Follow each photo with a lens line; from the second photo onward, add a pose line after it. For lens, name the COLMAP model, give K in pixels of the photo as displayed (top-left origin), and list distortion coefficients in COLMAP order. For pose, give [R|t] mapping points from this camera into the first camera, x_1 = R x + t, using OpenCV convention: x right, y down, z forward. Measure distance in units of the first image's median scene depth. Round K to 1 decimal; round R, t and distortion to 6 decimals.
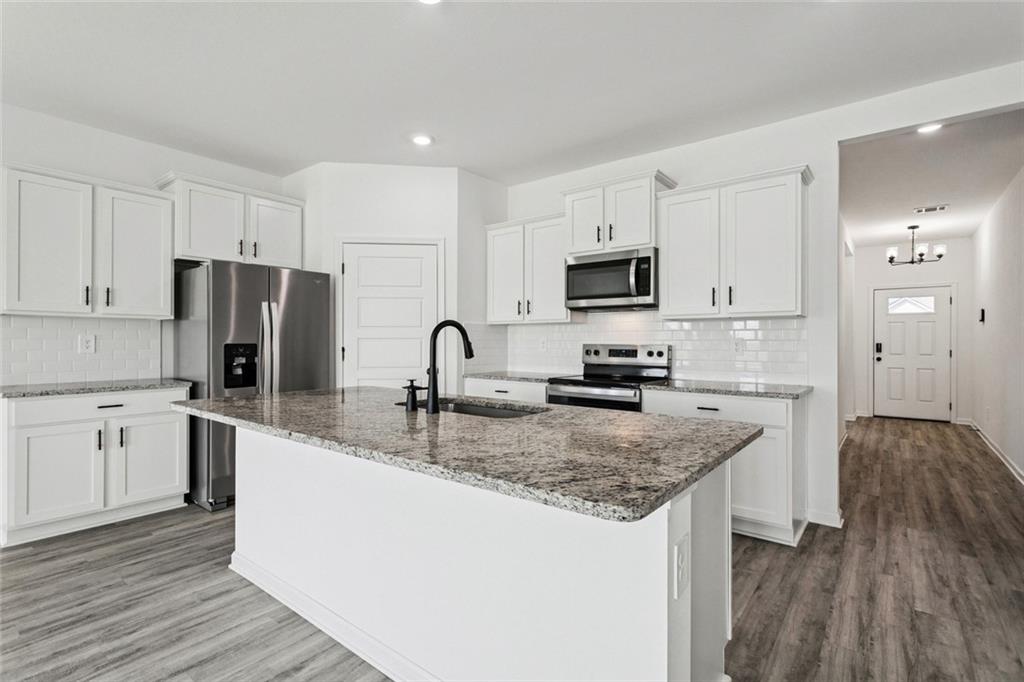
lens RADIAL K [[492.0, 0, 509.1], [0, 492.0, 339.6], [0, 0, 1]] dist [0.000371, -0.000778]
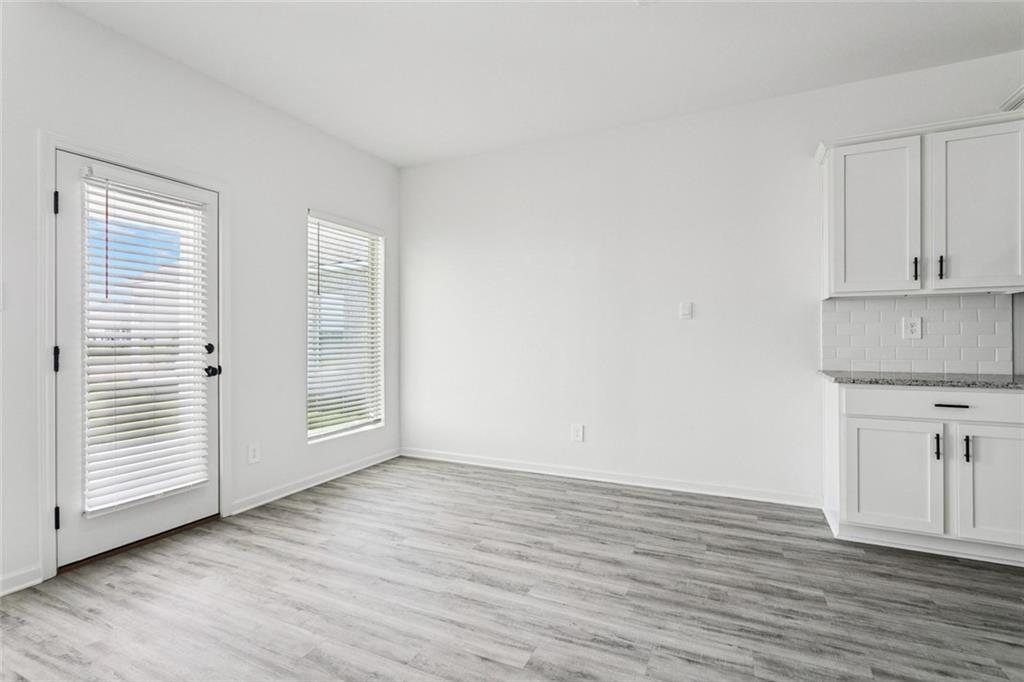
lens RADIAL K [[492.0, 0, 509.5], [0, 492.0, 336.9], [0, 0, 1]] dist [0.000371, -0.000778]
pose [[0.231623, 0.001014, -0.972805, -0.220808], [0.007845, 0.999965, 0.002910, 0.019383], [0.972774, -0.008306, 0.231607, 0.146082]]
